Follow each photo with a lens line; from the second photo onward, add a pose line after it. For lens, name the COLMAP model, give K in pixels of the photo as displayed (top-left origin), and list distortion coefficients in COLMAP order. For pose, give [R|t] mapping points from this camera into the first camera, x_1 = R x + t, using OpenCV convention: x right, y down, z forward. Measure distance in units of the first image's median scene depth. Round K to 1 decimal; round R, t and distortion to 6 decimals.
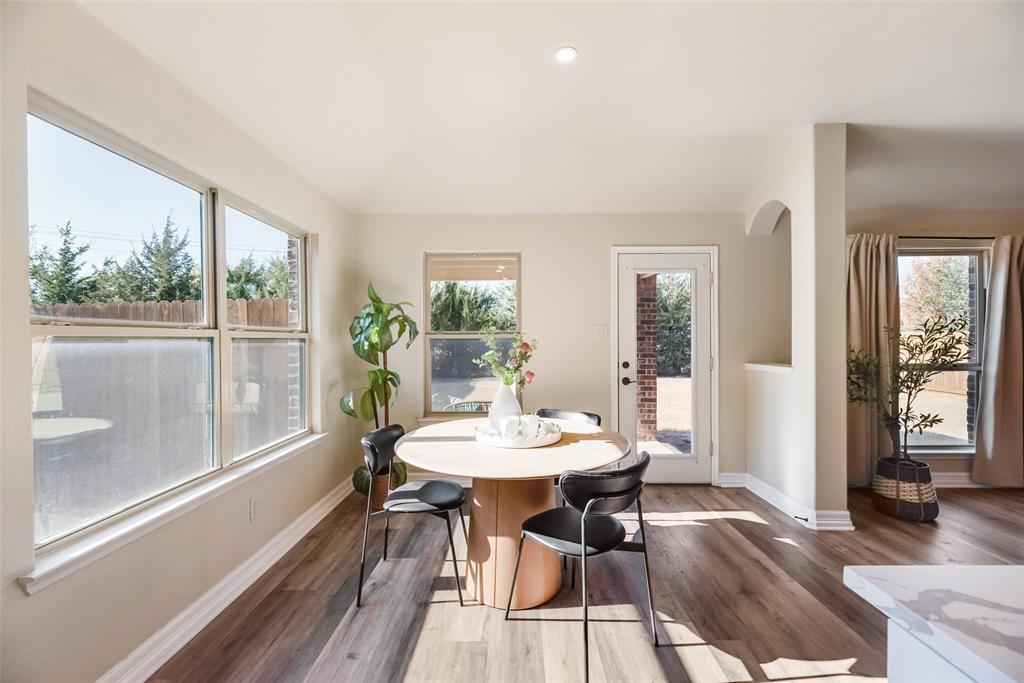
lens RADIAL K [[413.1, 0, 512.0], [0, 413.1, 345.0], [0, 0, 1]] dist [0.003552, -0.000406]
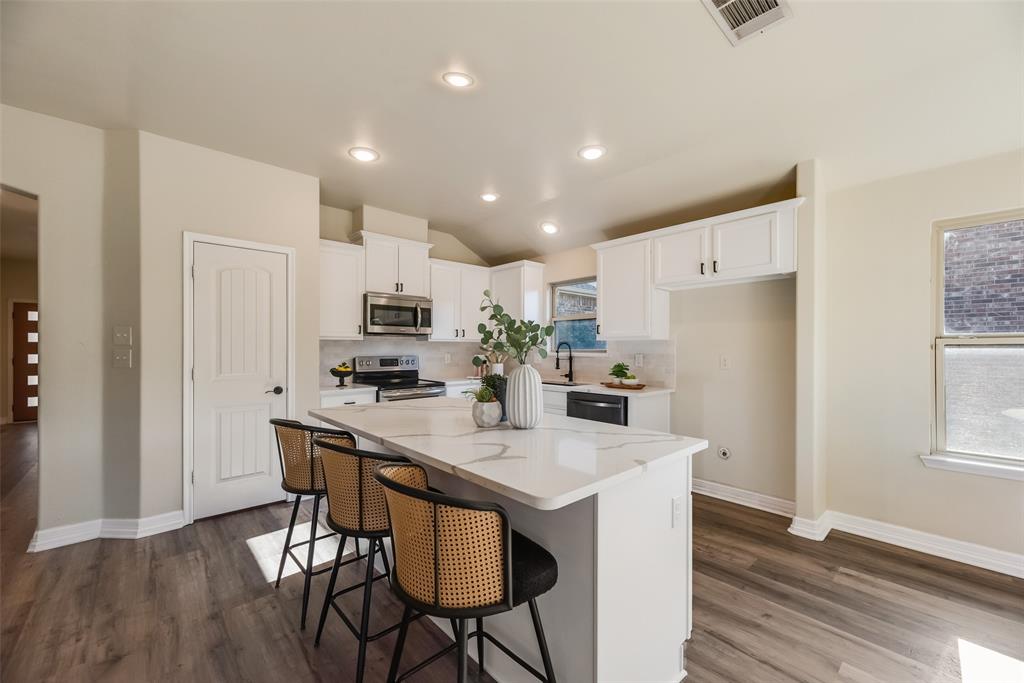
lens RADIAL K [[413.1, 0, 510.5], [0, 413.1, 345.9], [0, 0, 1]] dist [0.003552, -0.000406]
pose [[-0.735442, -0.000374, -0.677587, 0.747953], [-0.006902, 0.999952, 0.006939, -0.005824], [0.677552, 0.009779, -0.735409, 0.452682]]
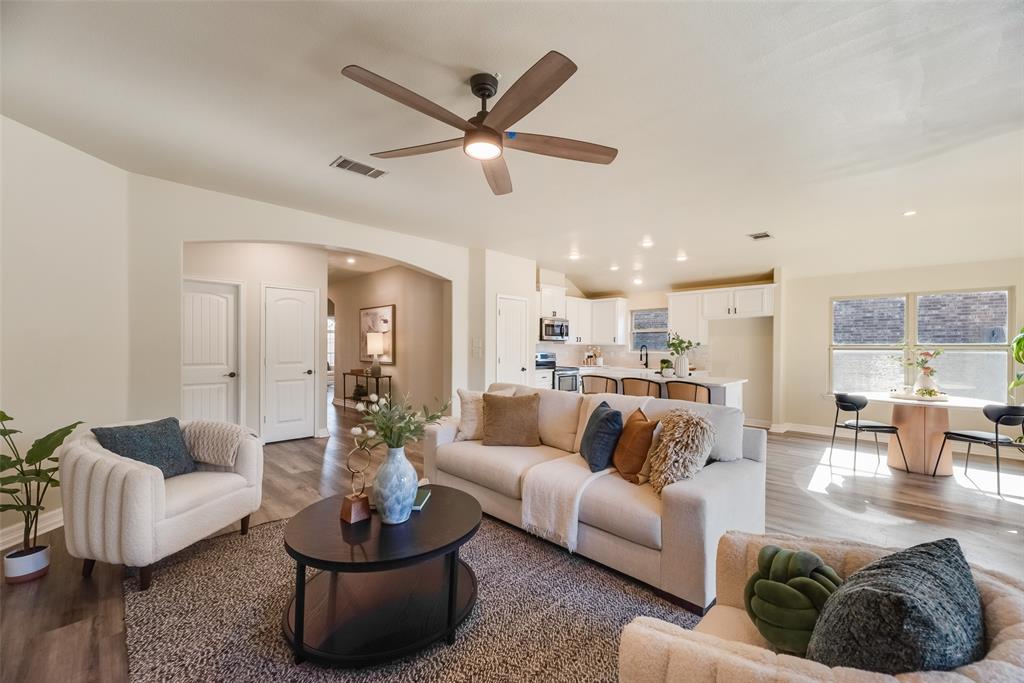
lens RADIAL K [[413.1, 0, 506.4], [0, 413.1, 347.0], [0, 0, 1]] dist [0.003552, -0.000406]
pose [[-0.700519, -0.001054, -0.713633, 2.127446], [-0.011785, 0.999880, 0.010091, -0.016639], [0.713536, 0.015479, -0.700447, 0.715059]]
